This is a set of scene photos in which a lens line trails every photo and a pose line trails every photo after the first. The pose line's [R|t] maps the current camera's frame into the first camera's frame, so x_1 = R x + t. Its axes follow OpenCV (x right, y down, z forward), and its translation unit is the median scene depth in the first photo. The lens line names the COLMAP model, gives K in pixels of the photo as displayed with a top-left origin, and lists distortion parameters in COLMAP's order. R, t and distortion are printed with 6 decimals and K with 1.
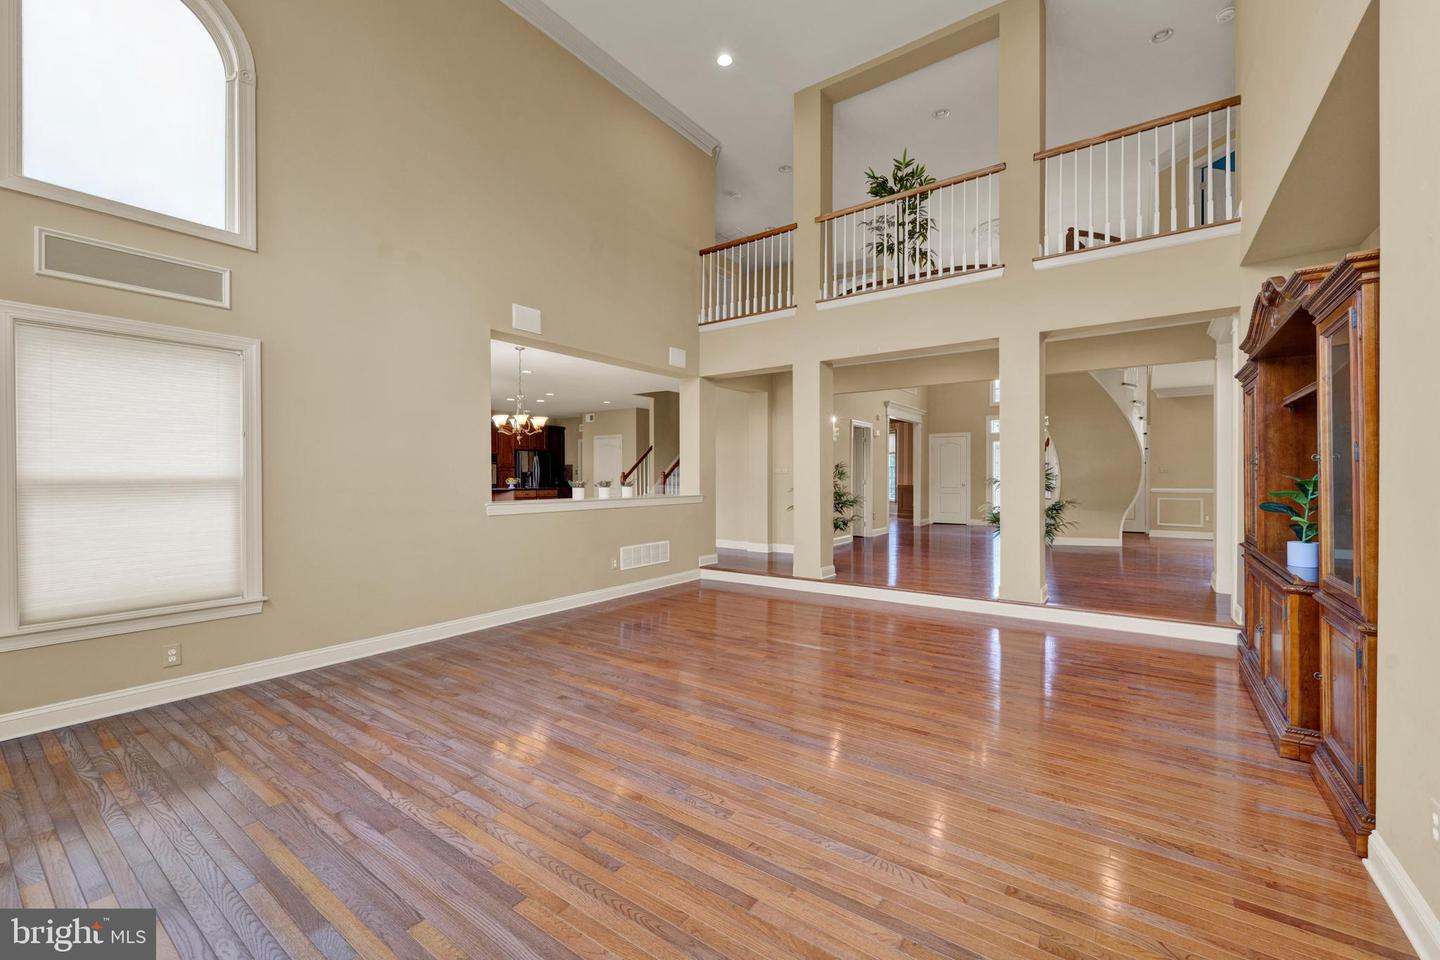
lens RADIAL K [[587.3, 0, 718.4], [0, 587.3, 476.6], [0, 0, 1]] dist [0.002140, 0.000134]
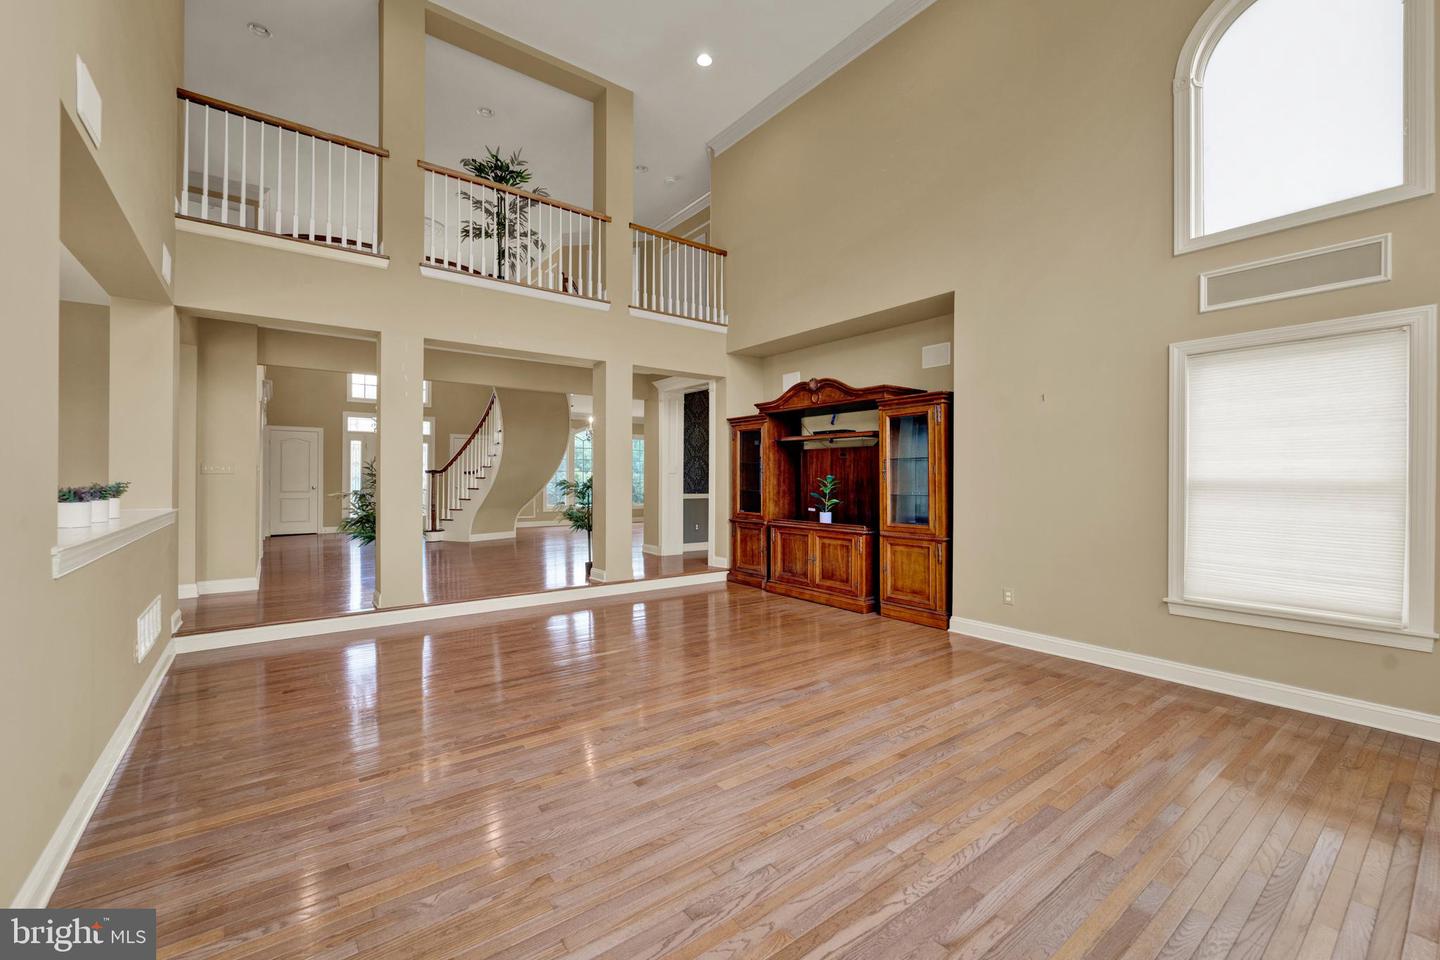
lens RADIAL K [[587.3, 0, 718.2], [0, 587.3, 477.8], [0, 0, 1]] dist [0.002140, 0.000134]
pose [[0.290023, 0.001564, 0.957018, -0.913132], [-0.001912, 0.999998, -0.001055, -0.001606], [-0.957018, -0.001524, 0.290026, 0.679441]]
